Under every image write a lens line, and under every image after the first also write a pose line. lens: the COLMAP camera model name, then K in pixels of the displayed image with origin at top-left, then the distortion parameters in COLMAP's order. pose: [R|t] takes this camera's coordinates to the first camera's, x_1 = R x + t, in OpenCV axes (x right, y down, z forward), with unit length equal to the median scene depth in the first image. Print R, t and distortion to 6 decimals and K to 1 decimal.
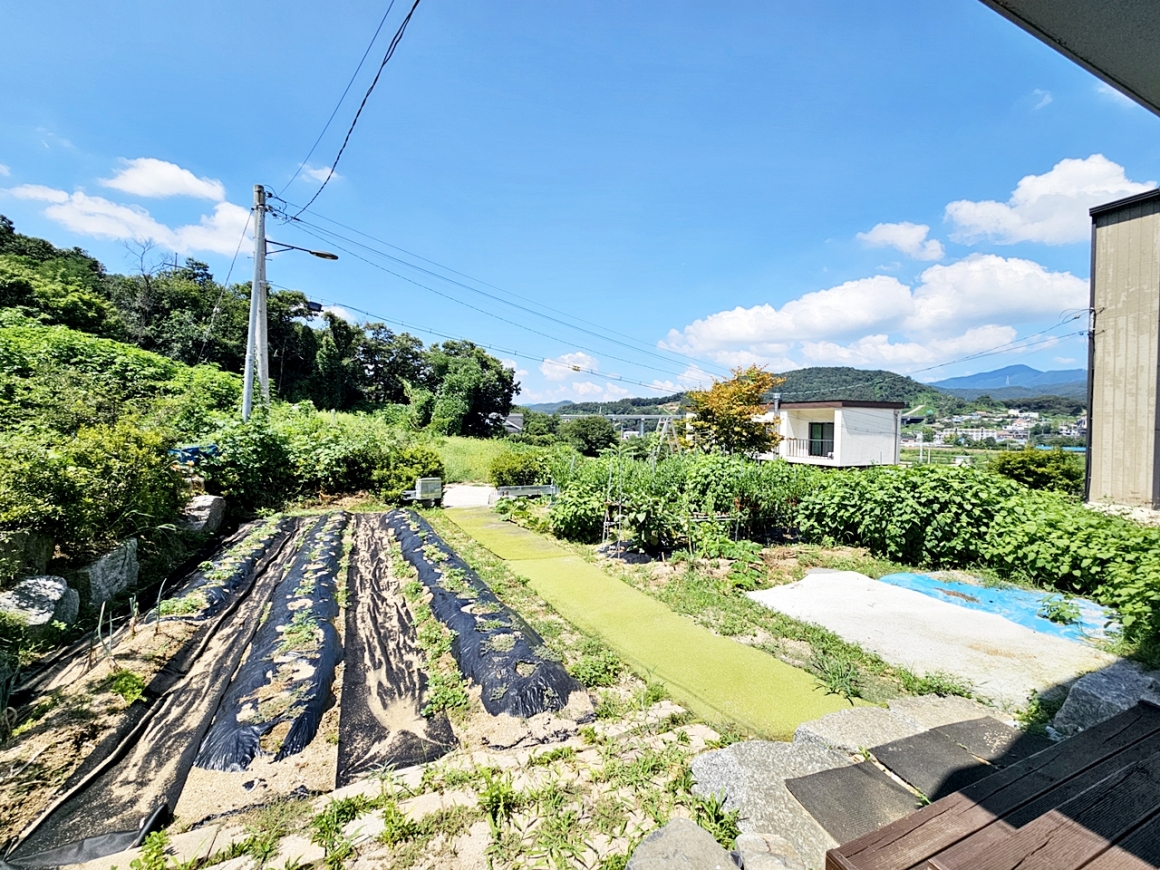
lens RADIAL K [[472.1, 0, 580.0], [0, 472.1, 435.0], [0, 0, 1]] dist [-0.000126, 0.000237]
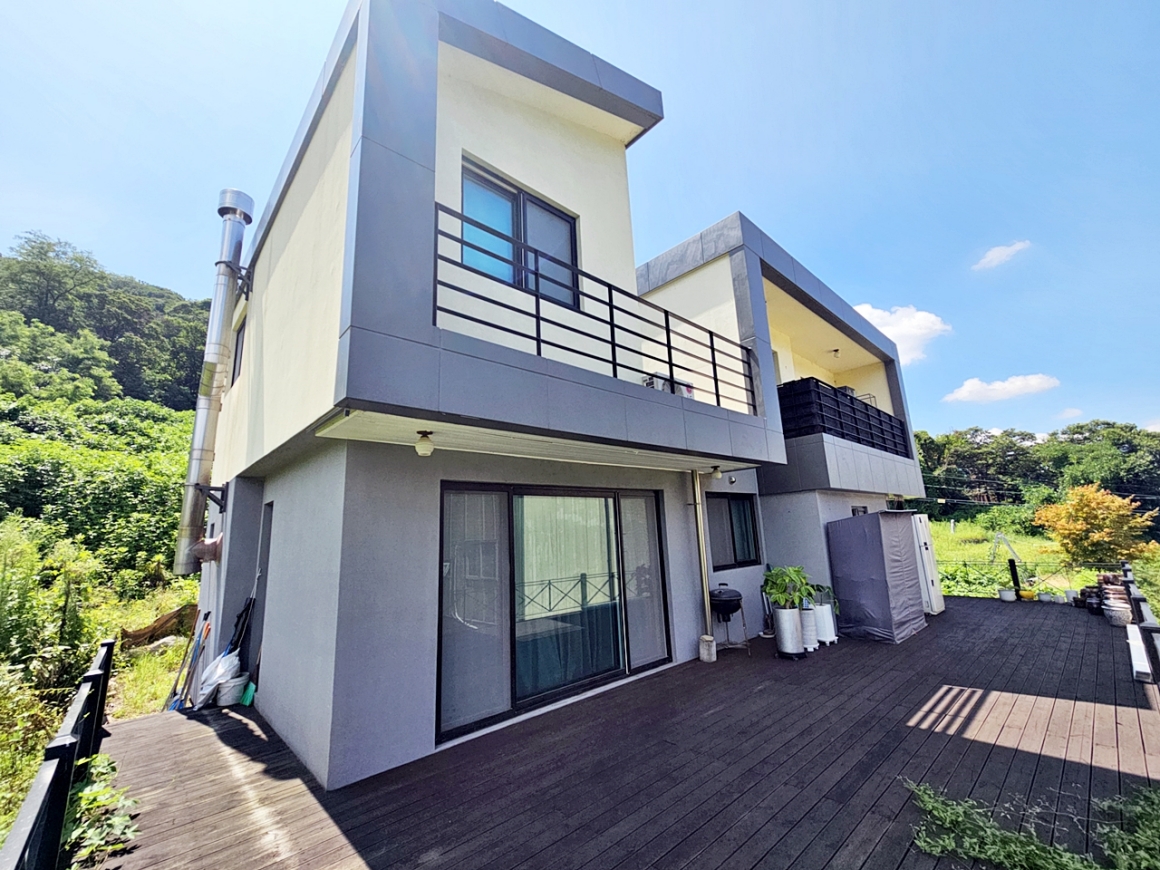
lens RADIAL K [[472.1, 0, 580.0], [0, 472.1, 435.0], [0, 0, 1]] dist [-0.000126, 0.000237]
pose [[0.316545, -0.222070, -0.922217, 0.259943], [0.022729, 0.973707, -0.226667, -0.007502], [0.948305, 0.050789, 0.313270, -0.137632]]
